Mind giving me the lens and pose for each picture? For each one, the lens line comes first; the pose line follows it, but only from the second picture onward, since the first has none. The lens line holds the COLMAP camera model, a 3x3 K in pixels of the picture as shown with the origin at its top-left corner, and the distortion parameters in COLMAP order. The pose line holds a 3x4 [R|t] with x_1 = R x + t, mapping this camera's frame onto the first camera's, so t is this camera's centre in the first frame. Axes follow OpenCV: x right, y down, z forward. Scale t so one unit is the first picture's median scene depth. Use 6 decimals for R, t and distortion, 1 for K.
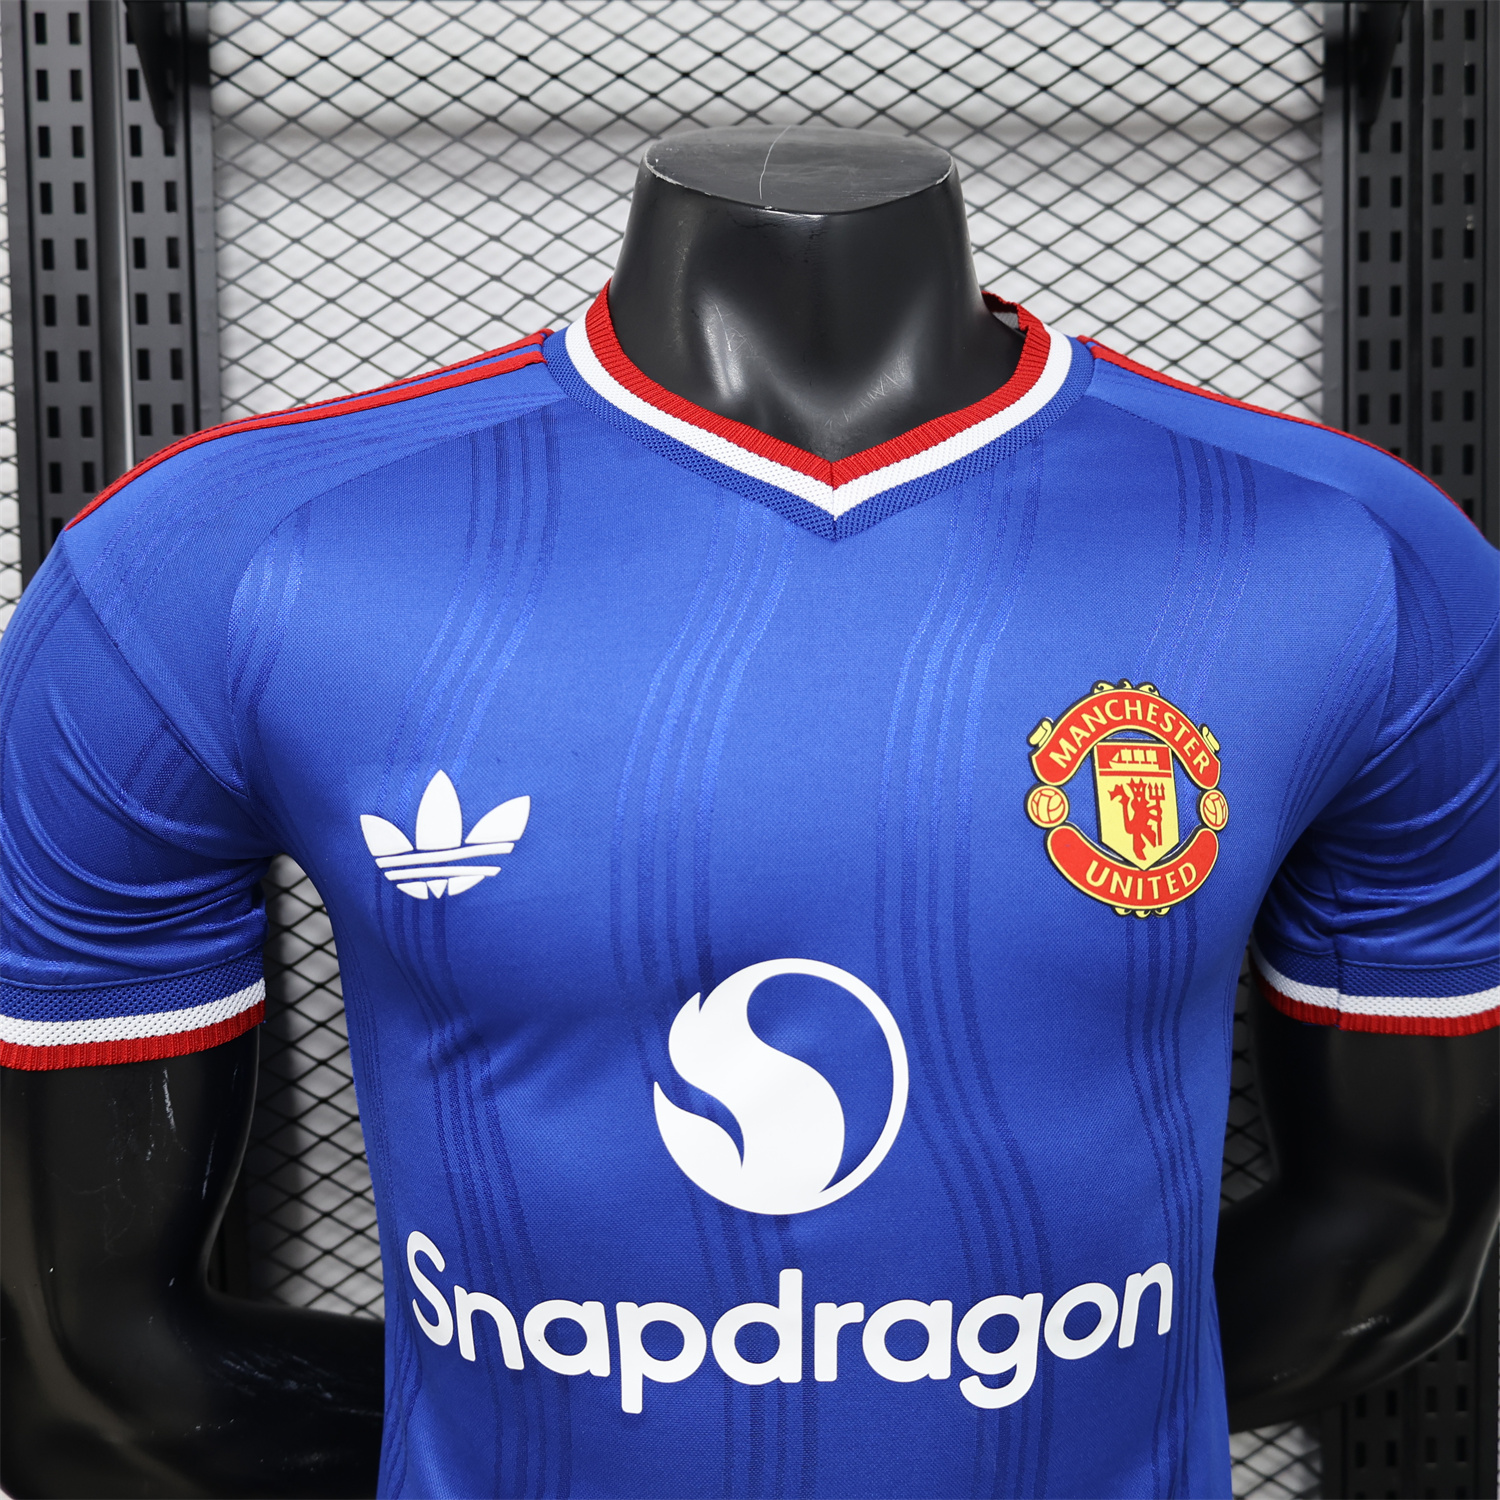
lens RADIAL K [[1499.9, 0, 757.7], [0, 1499.9, 747.2], [0, 0, 1]] dist [-0.003048, 0.000000]
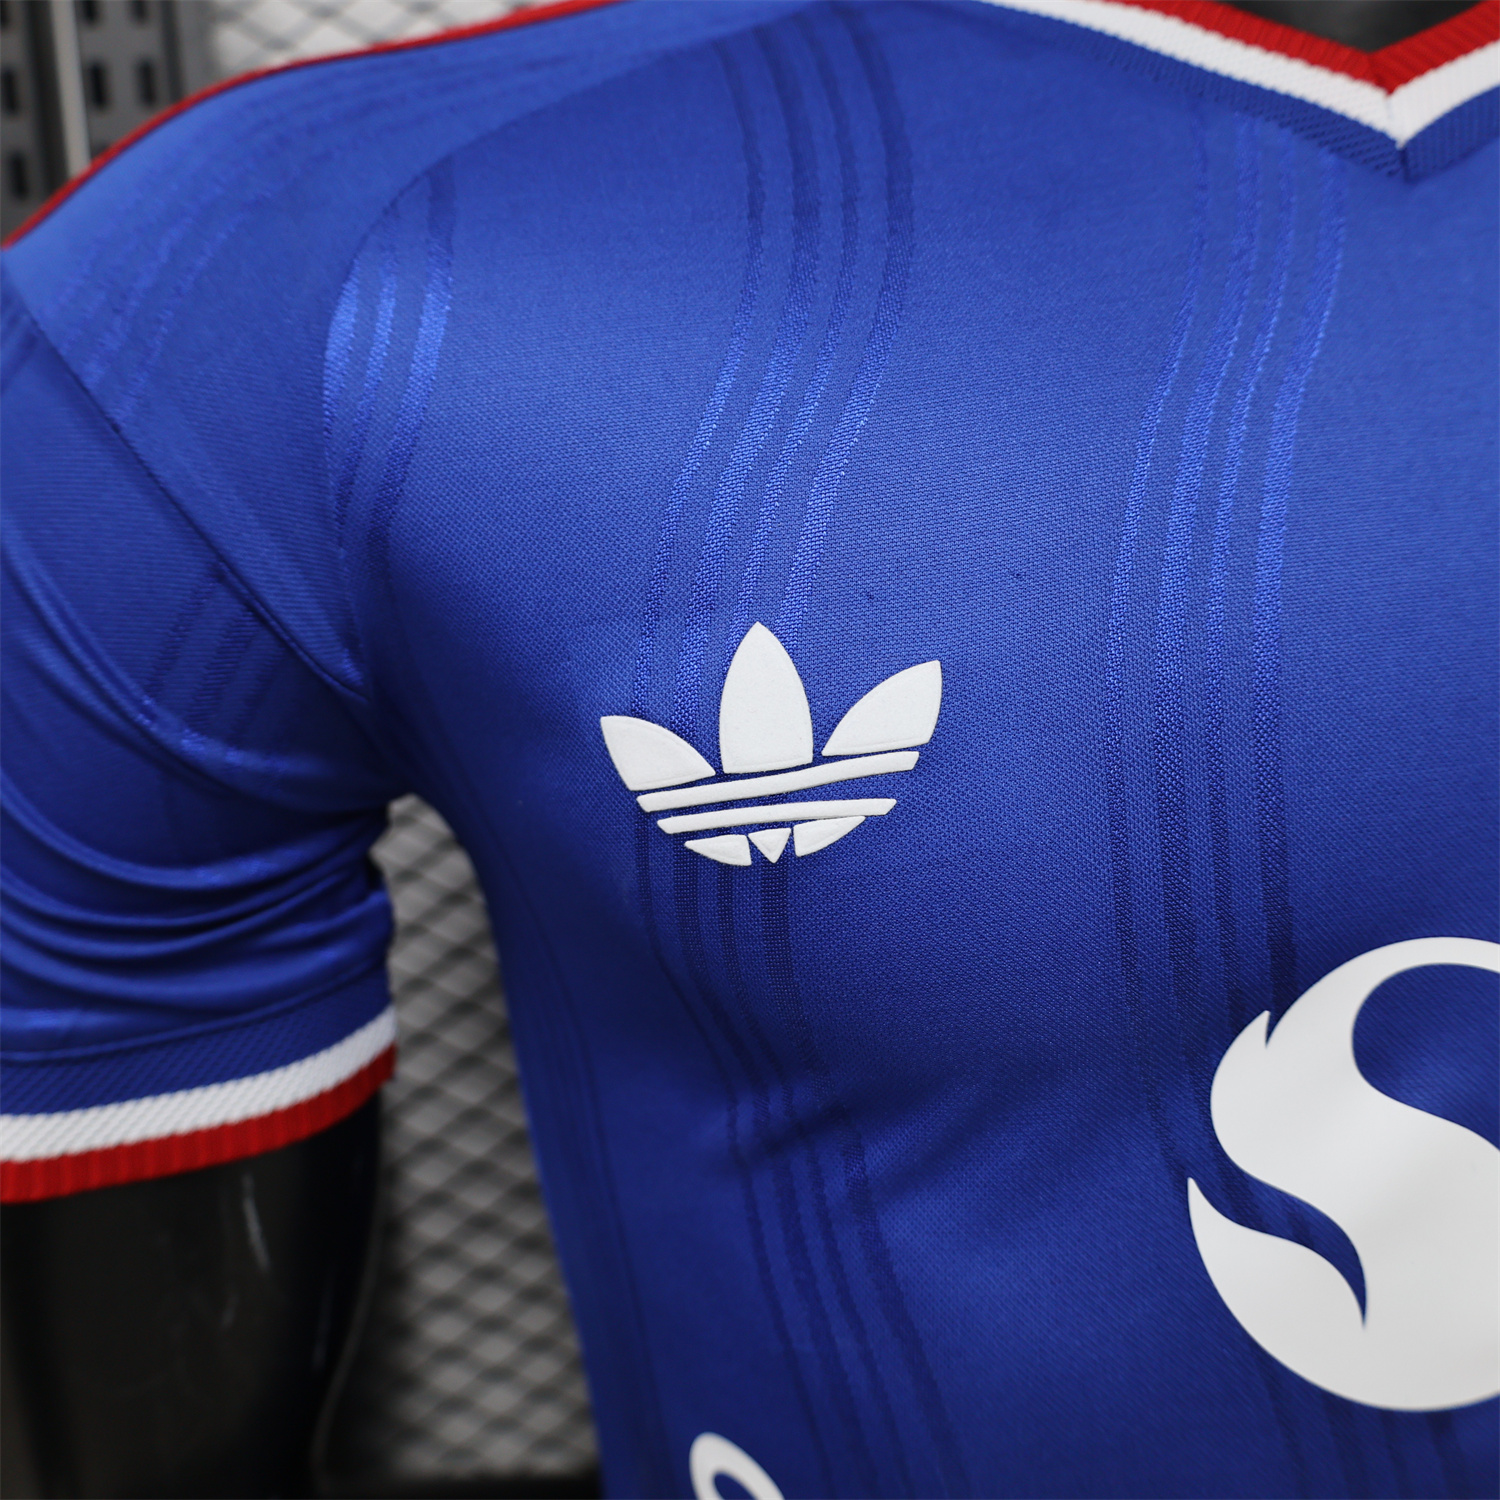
lens RADIAL K [[1499.9, 0, 751.5], [0, 1499.9, 738.7], [0, 0, 1]] dist [-0.003048, 0.000000]
pose [[0.998130, -0.054279, 0.028101, -0.225534], [0.052938, 0.997517, 0.046450, 0.030898], [-0.030553, -0.044875, 0.998525, 0.458393]]
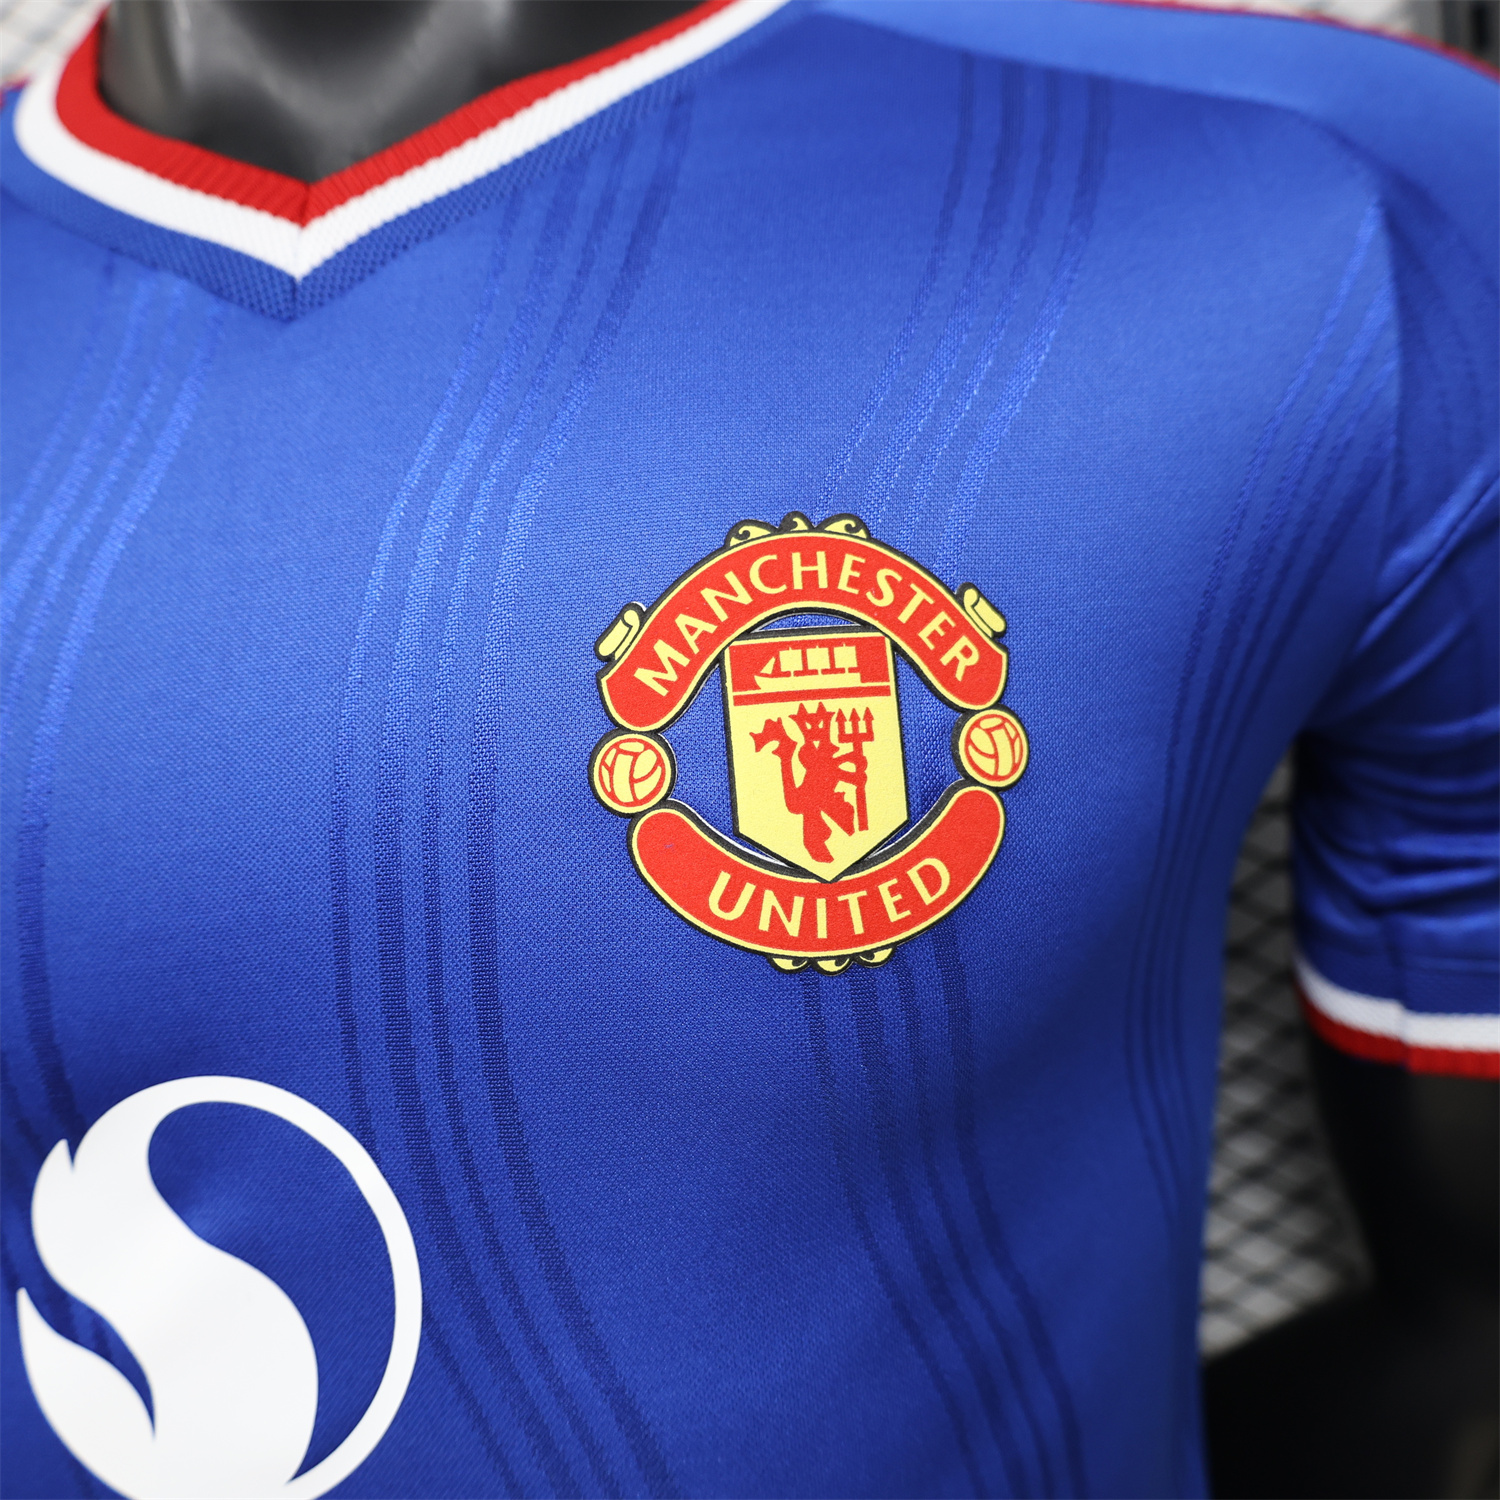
lens RADIAL K [[1499.9, 0, 760.4], [0, 1499.9, 750.7], [0, 0, 1]] dist [-0.003048, 0.000000]
pose [[0.977409, -0.074089, -0.197946, 0.333559], [0.089645, 0.993454, 0.070805, -0.001219], [0.191405, -0.086951, 0.977652, 0.485683]]
